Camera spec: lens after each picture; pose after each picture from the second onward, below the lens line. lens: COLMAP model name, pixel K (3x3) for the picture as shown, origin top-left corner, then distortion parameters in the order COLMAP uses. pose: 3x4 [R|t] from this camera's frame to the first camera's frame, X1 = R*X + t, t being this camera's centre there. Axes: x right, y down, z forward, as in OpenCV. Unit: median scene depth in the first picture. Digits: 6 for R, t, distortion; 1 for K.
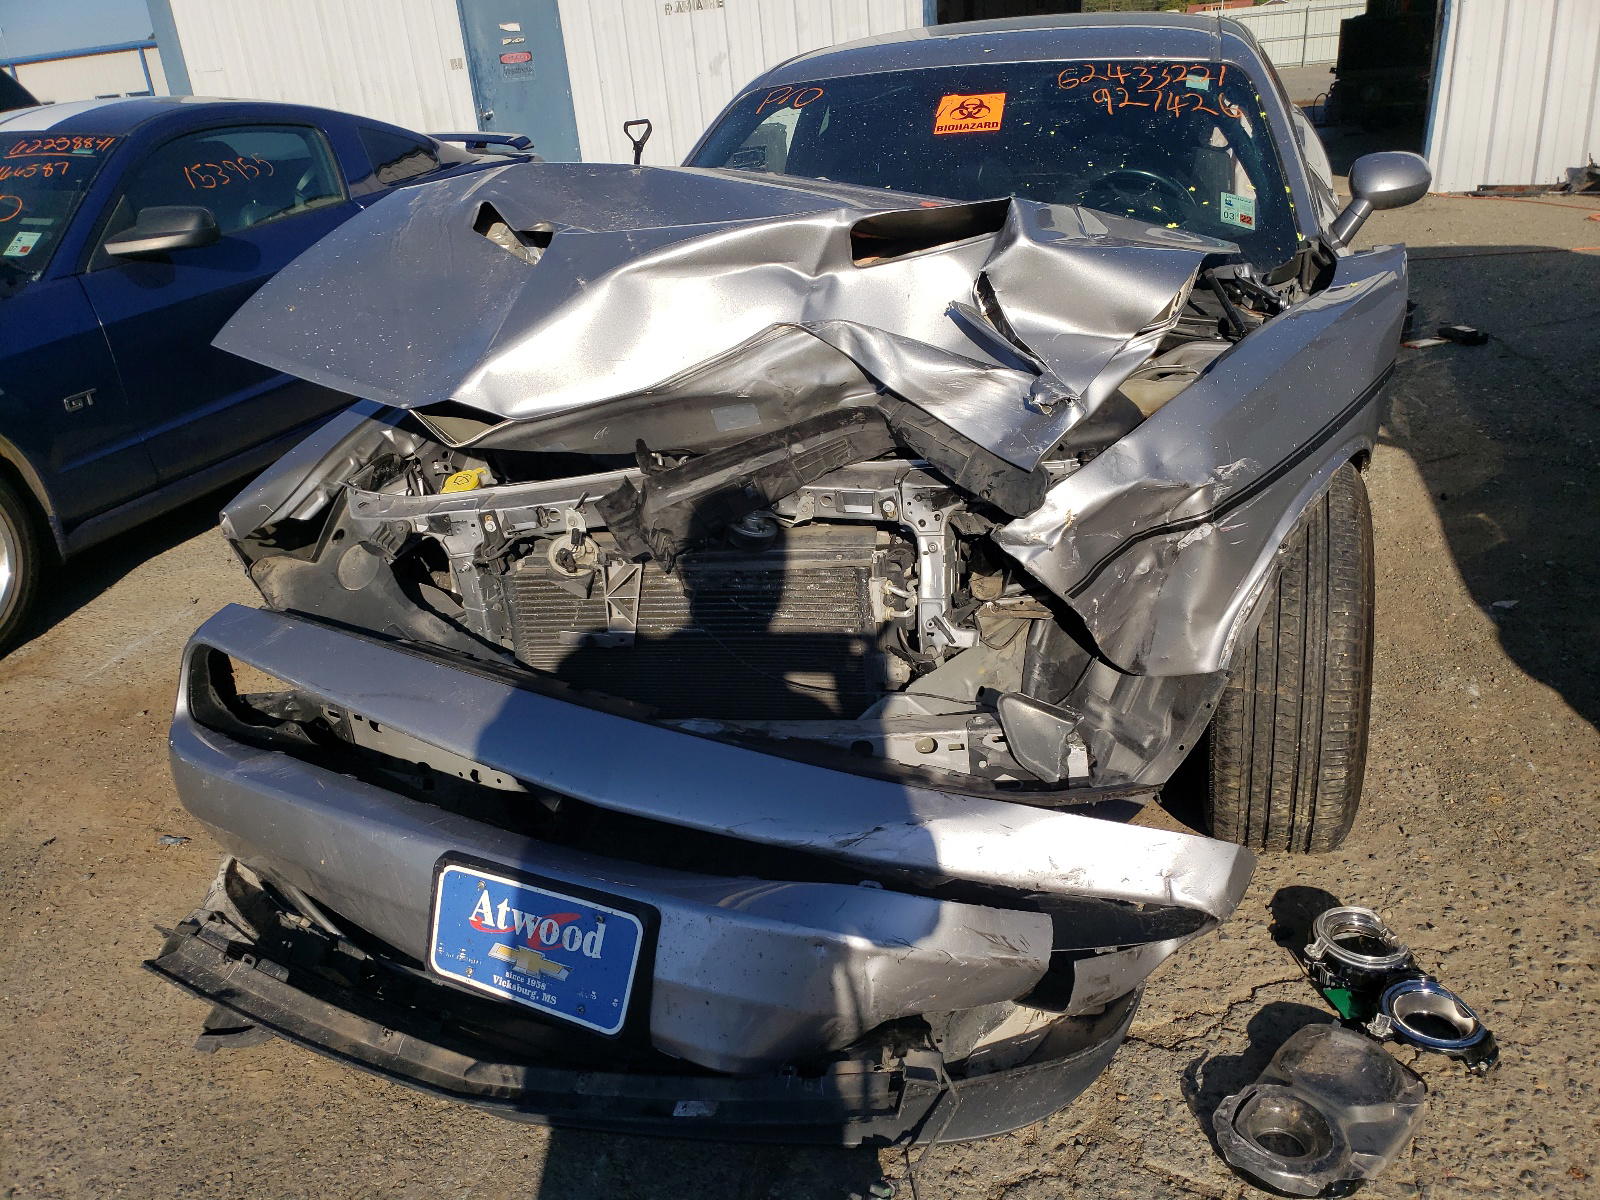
lens RADIAL K [[1192.2, 0, 795.1], [0, 1192.2, 700.2], [0, 0, 1]] dist [0.116643, -0.344085]
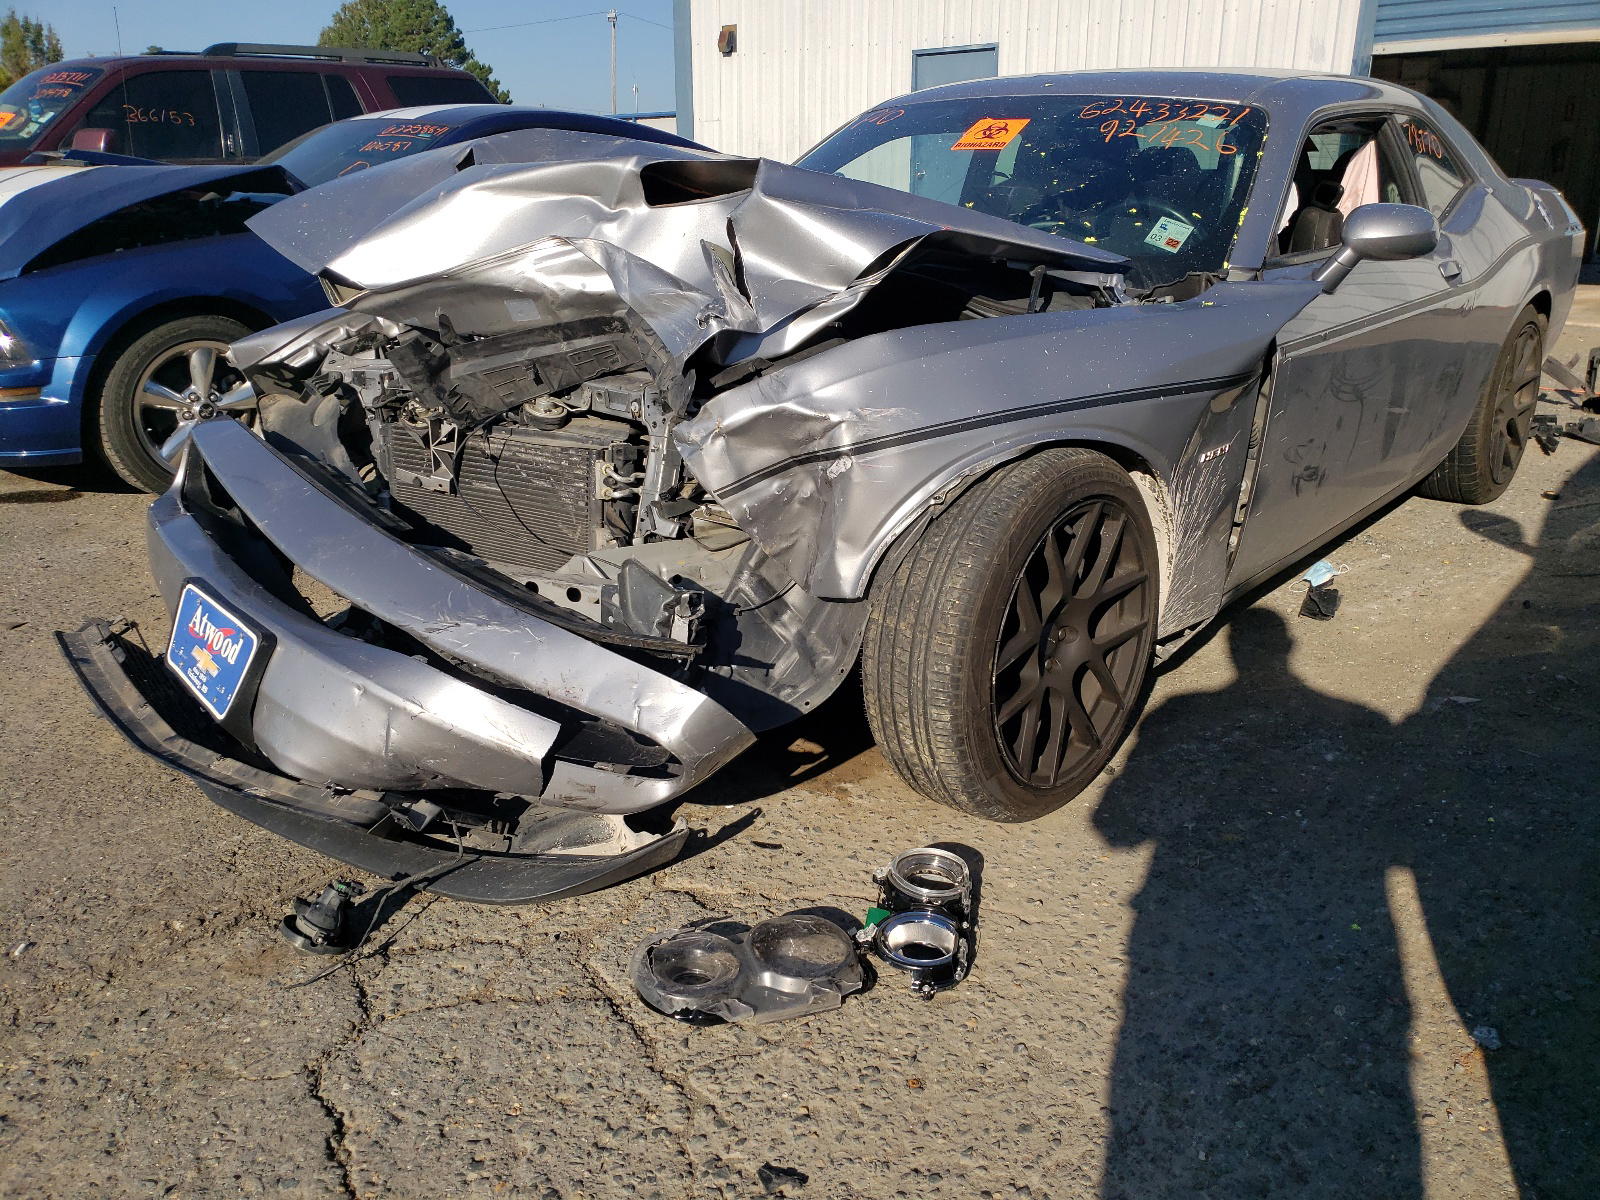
lens RADIAL K [[1192.2, 0, 795.1], [0, 1192.2, 700.2], [0, 0, 1]] dist [0.116643, -0.344085]
pose [[0.920401, 0.230635, -0.315704, 0.687866], [-0.247394, 0.968821, -0.013485, 0.098333], [0.302750, 0.090514, 0.948762, -0.050834]]
